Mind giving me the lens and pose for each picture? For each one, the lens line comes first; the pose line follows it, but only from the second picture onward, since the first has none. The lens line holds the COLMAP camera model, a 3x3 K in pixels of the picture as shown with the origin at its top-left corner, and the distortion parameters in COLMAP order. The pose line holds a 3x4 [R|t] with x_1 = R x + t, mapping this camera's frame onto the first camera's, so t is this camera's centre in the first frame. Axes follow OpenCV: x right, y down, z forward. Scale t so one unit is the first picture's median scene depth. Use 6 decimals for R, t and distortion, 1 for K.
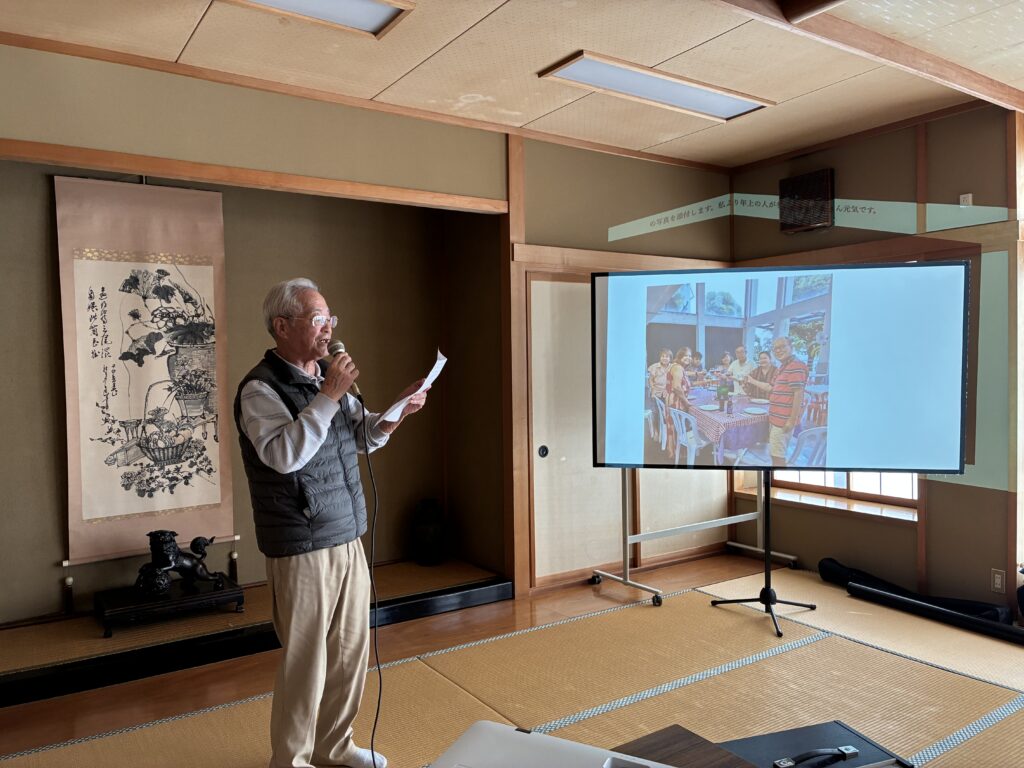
lens RADIAL K [[784.9, 0, 508.1], [0, 784.9, 384.4], [0, 0, 1]] dist [-0.006030, -0.016705]
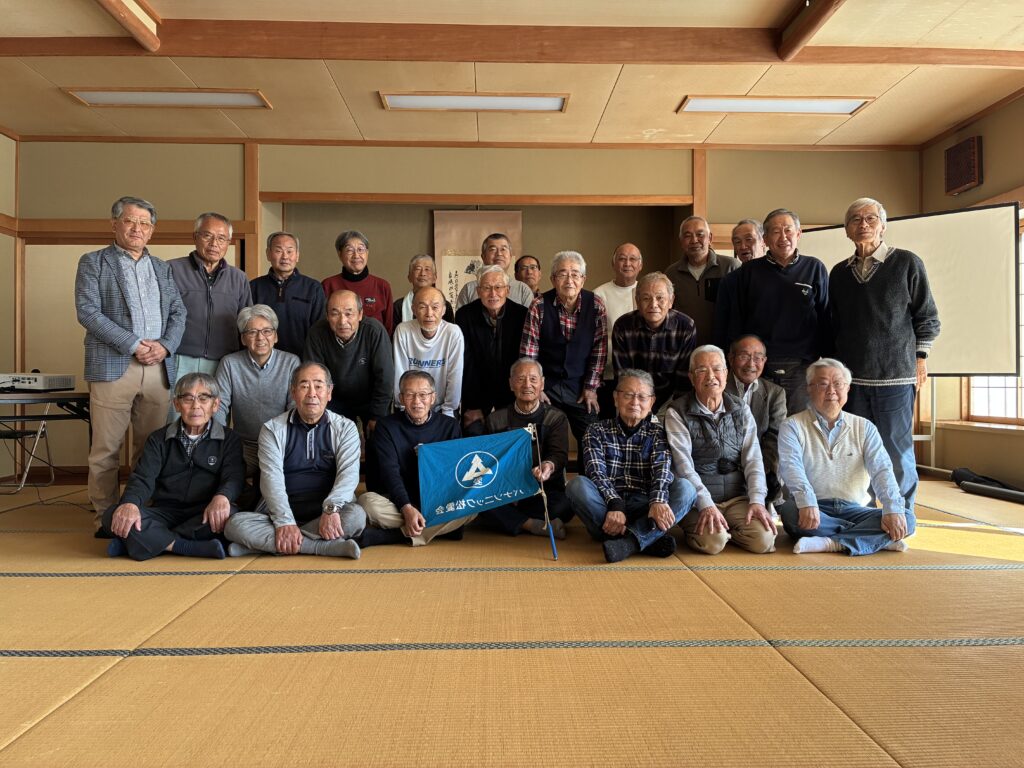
lens RADIAL K [[784.9, 0, 515.4], [0, 784.9, 382.4], [0, 0, 1]] dist [-0.006030, -0.016705]
pose [[0.845307, 0.009994, -0.534188, 0.523648], [-0.020620, 0.999690, -0.013926, 0.143760], [0.533883, 0.022787, 0.845251, -0.403605]]
